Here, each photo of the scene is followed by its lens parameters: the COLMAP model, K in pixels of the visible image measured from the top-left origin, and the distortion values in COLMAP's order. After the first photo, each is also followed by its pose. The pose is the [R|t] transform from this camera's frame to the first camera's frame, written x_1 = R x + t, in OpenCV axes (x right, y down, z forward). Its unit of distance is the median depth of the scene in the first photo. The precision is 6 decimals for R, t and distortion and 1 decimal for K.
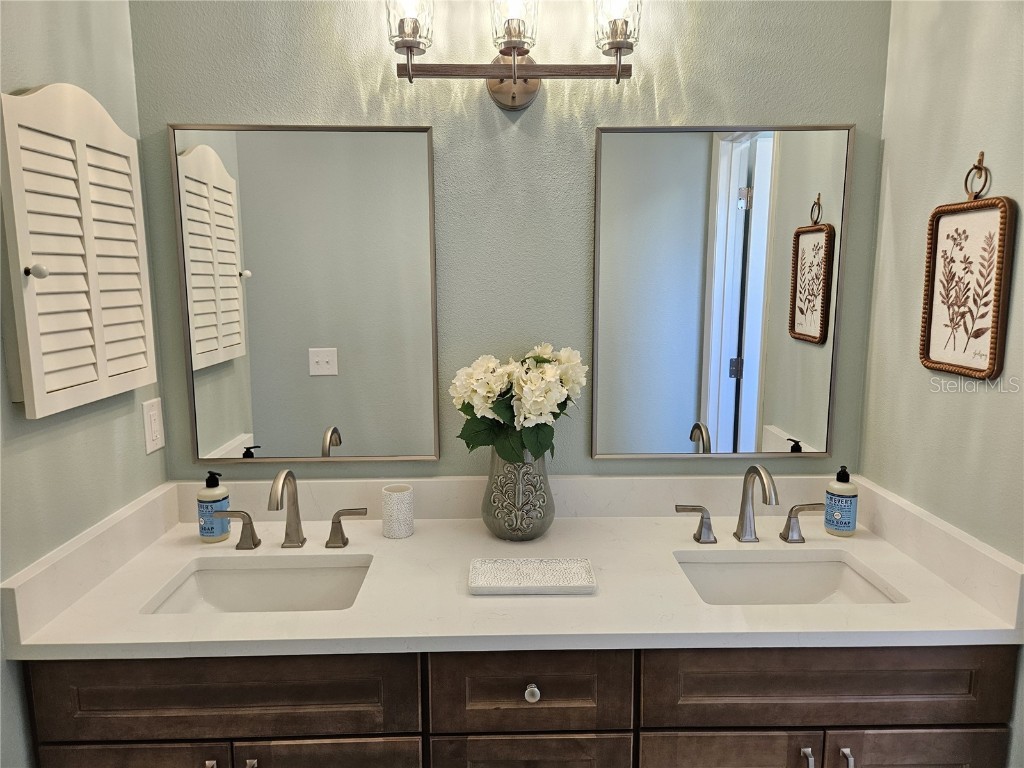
lens RADIAL K [[696.3, 0, 511.7], [0, 696.3, 377.0], [0, 0, 1]] dist [0.050157, -0.001810]
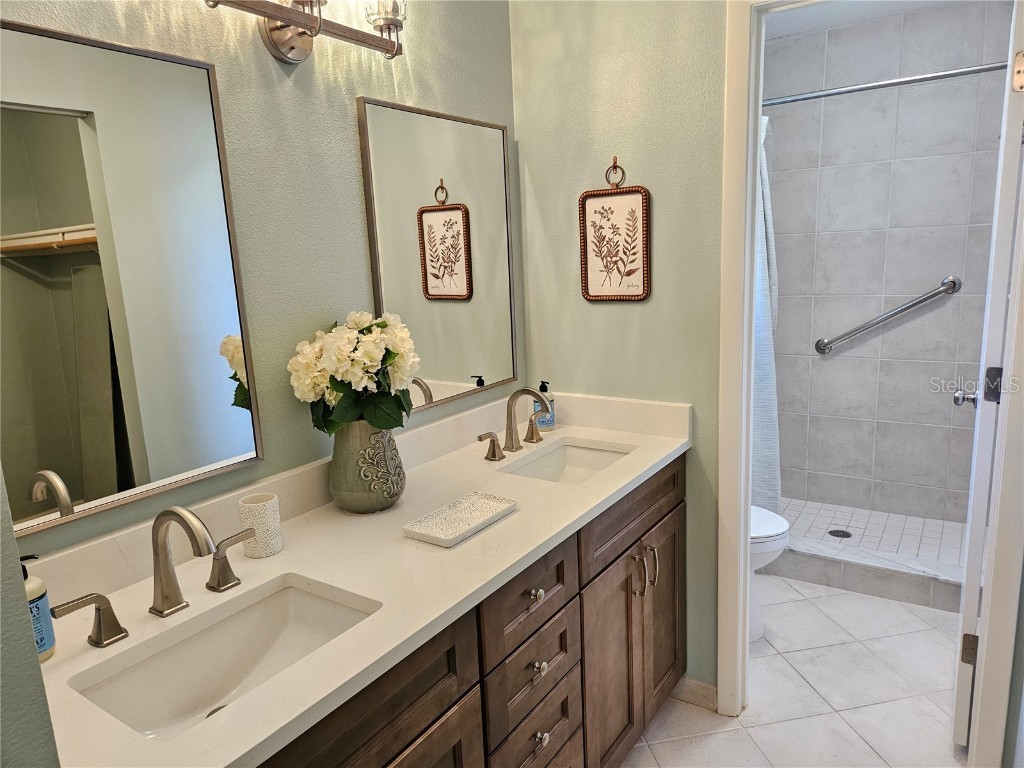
lens RADIAL K [[685.7, 0, 515.2], [0, 685.7, 382.2], [0, 0, 1]] dist [0.067992, -0.054860]
pose [[0.583194, -0.173824, 0.793517, -0.708011], [0.160324, 0.982253, 0.097338, -0.011146], [-0.796355, 0.070453, 0.600713, 0.275856]]
